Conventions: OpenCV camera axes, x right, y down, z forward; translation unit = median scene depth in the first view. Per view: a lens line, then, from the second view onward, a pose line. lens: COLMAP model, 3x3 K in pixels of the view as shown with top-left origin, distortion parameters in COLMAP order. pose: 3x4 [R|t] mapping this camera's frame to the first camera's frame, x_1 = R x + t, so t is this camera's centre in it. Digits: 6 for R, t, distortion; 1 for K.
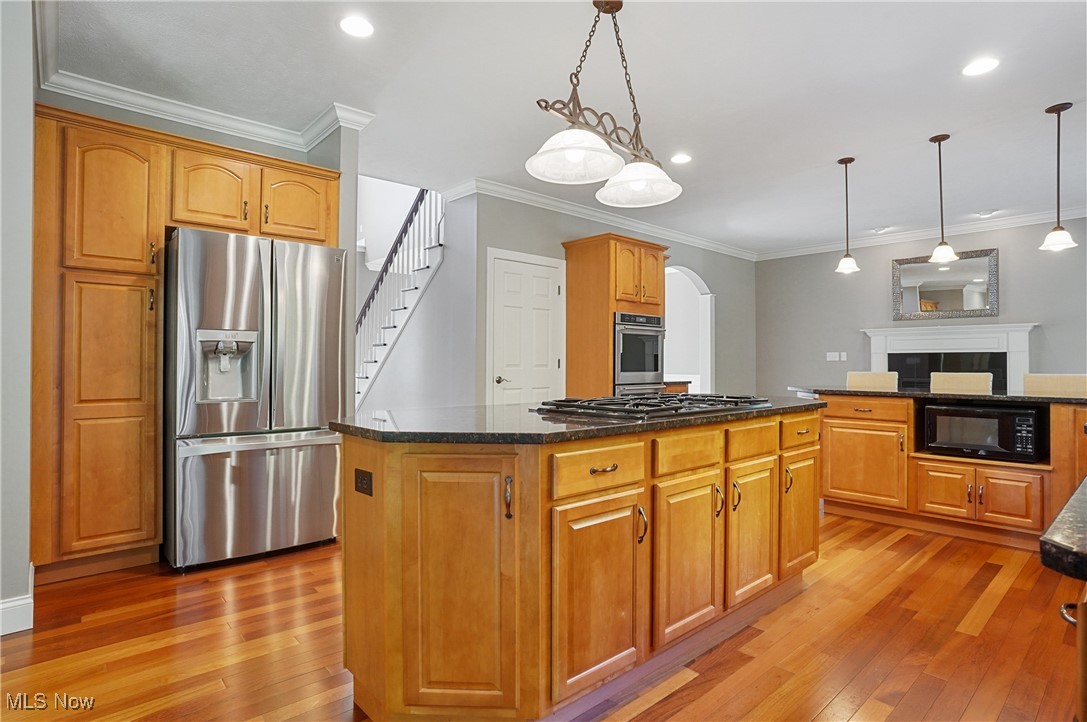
lens RADIAL K [[559.0, 0, 539.7], [0, 559.0, 357.7], [0, 0, 1]] dist [-0.028356, 0.000991]
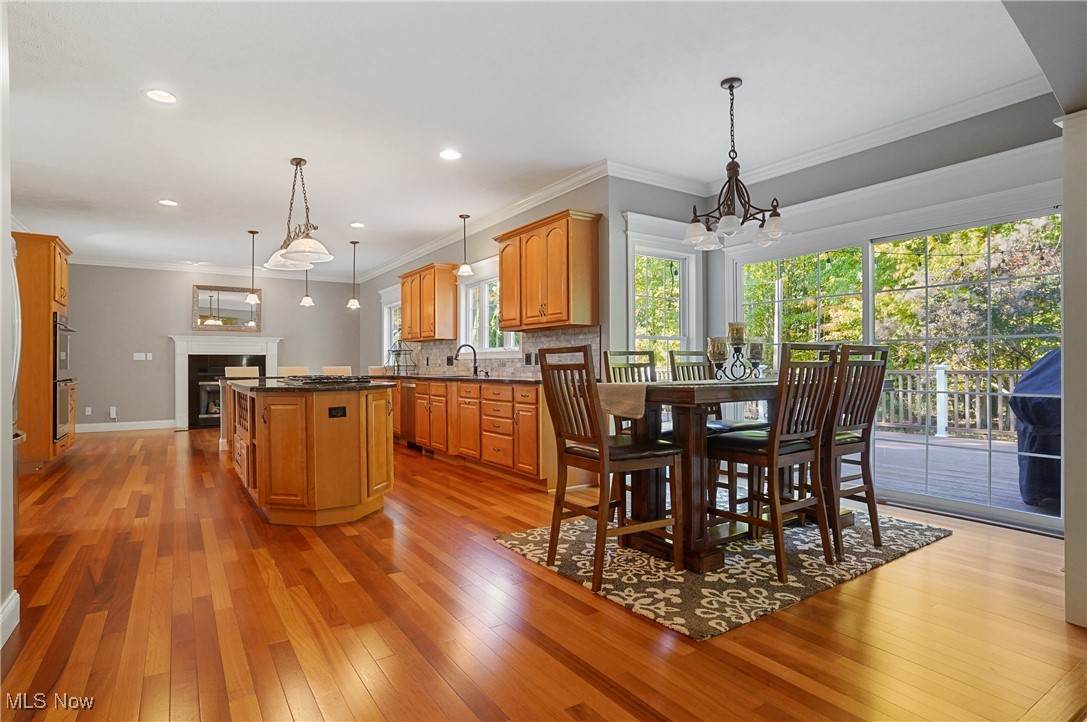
lens RADIAL K [[559.0, 0, 540.4], [0, 559.0, 363.9], [0, 0, 1]] dist [-0.028356, 0.000991]
pose [[0.135850, -0.002937, 0.990725, -0.640981], [-0.005395, 0.999979, 0.003704, 0.006313], [-0.990715, -0.005848, 0.135831, -0.020456]]
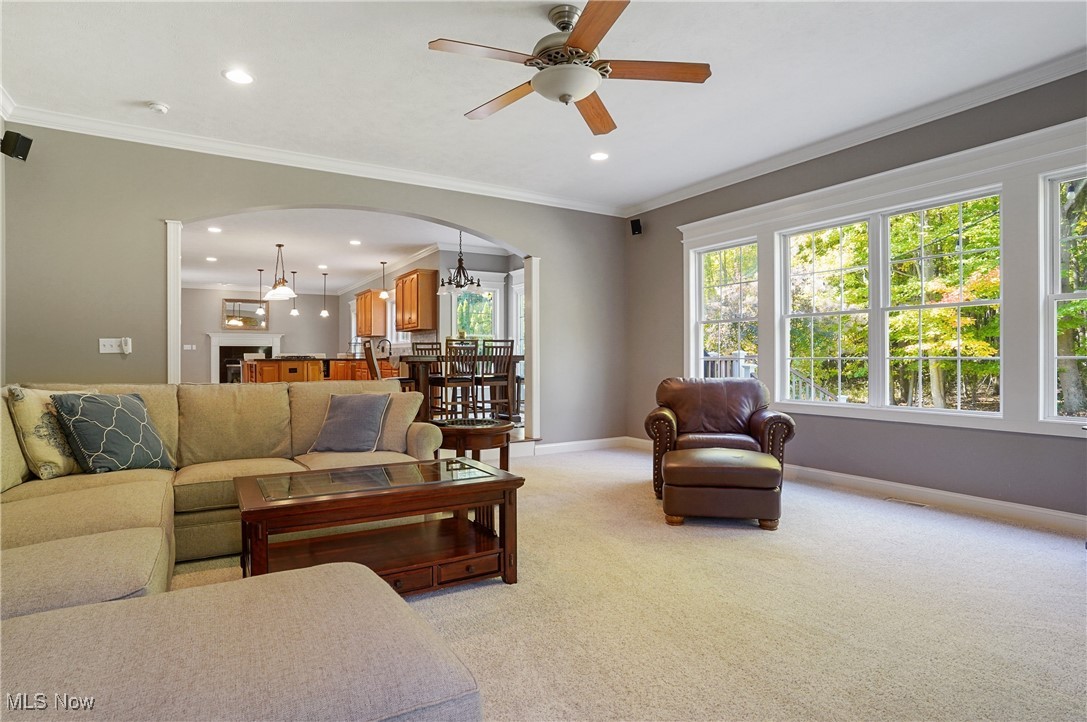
lens RADIAL K [[559.0, 0, 538.1], [0, 559.0, 357.2], [0, 0, 1]] dist [-0.028356, 0.000991]
pose [[0.168408, -0.003135, 0.985712, -1.252992], [-0.003679, 0.999986, 0.003809, 0.022650], [-0.985711, -0.004268, 0.168394, -0.498491]]
